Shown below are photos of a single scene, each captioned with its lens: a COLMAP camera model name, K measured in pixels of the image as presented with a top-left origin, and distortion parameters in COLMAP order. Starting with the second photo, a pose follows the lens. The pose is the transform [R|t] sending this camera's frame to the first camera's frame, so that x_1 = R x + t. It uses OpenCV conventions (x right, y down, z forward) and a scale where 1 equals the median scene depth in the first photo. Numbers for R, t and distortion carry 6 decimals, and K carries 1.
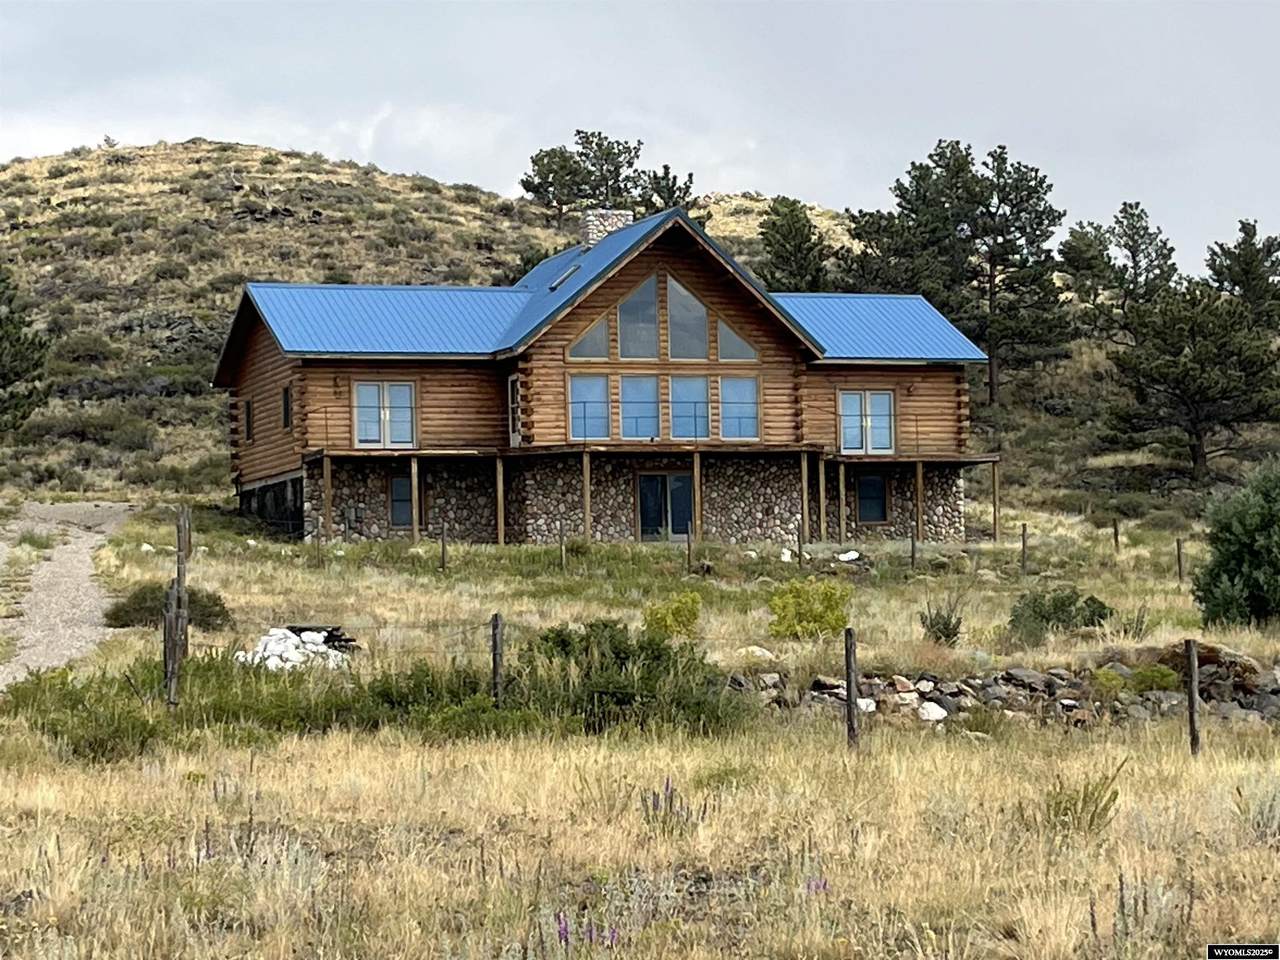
lens RADIAL K [[3326.6, 0, 638.5], [0, 3326.6, 491.0], [0, 0, 1]] dist [0.163654, 0.000000]
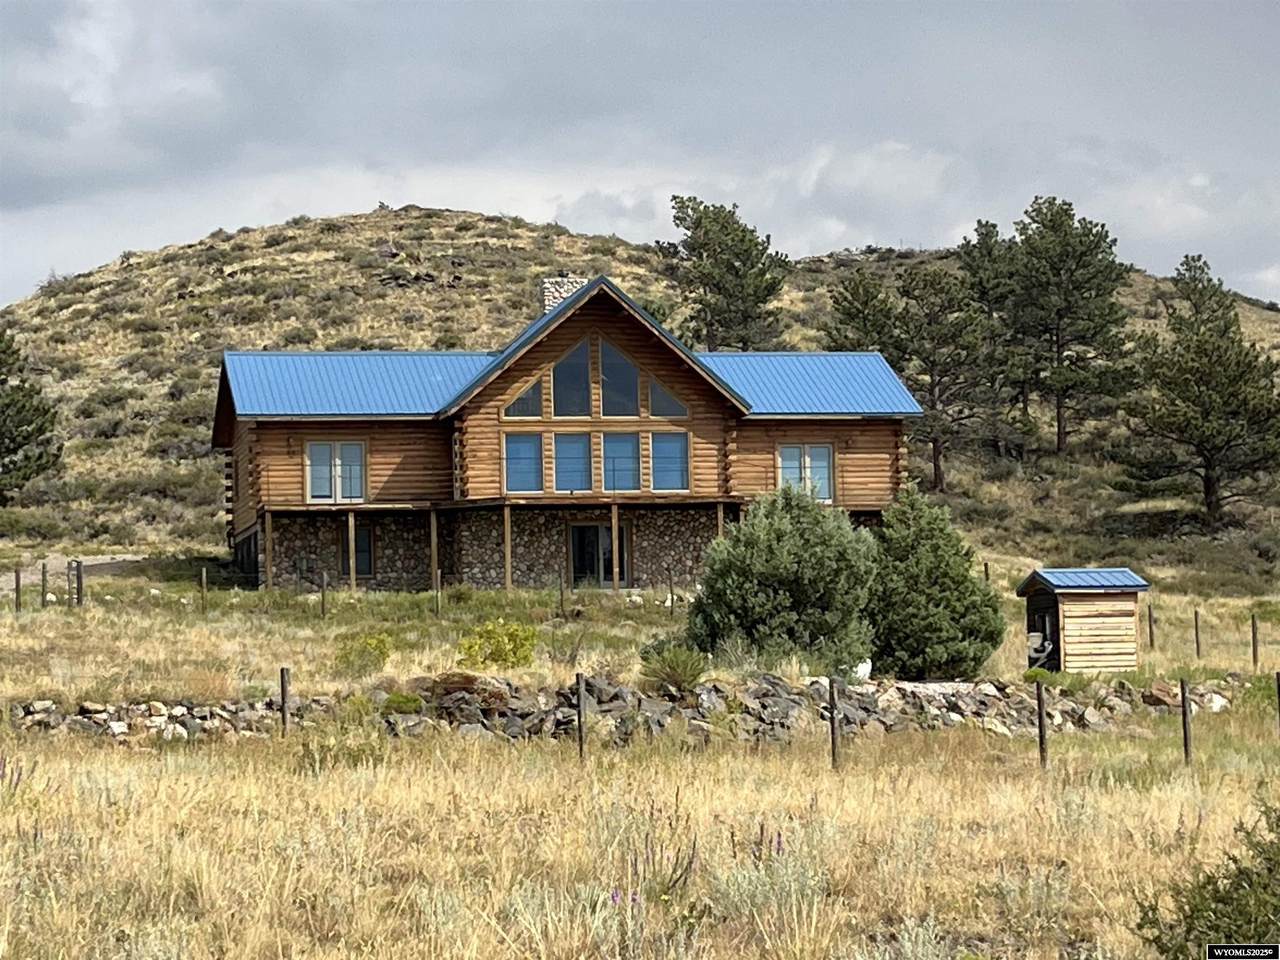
lens RADIAL K [[3326.6, 0, 644.6], [0, 3326.6, 475.9], [0, 0, 1]] dist [0.163654, 0.000000]
pose [[0.992153, -0.010563, -0.124584, 0.152129], [0.008185, 0.999775, -0.019584, 0.000217], [0.124763, 0.018410, 0.992016, -0.054379]]
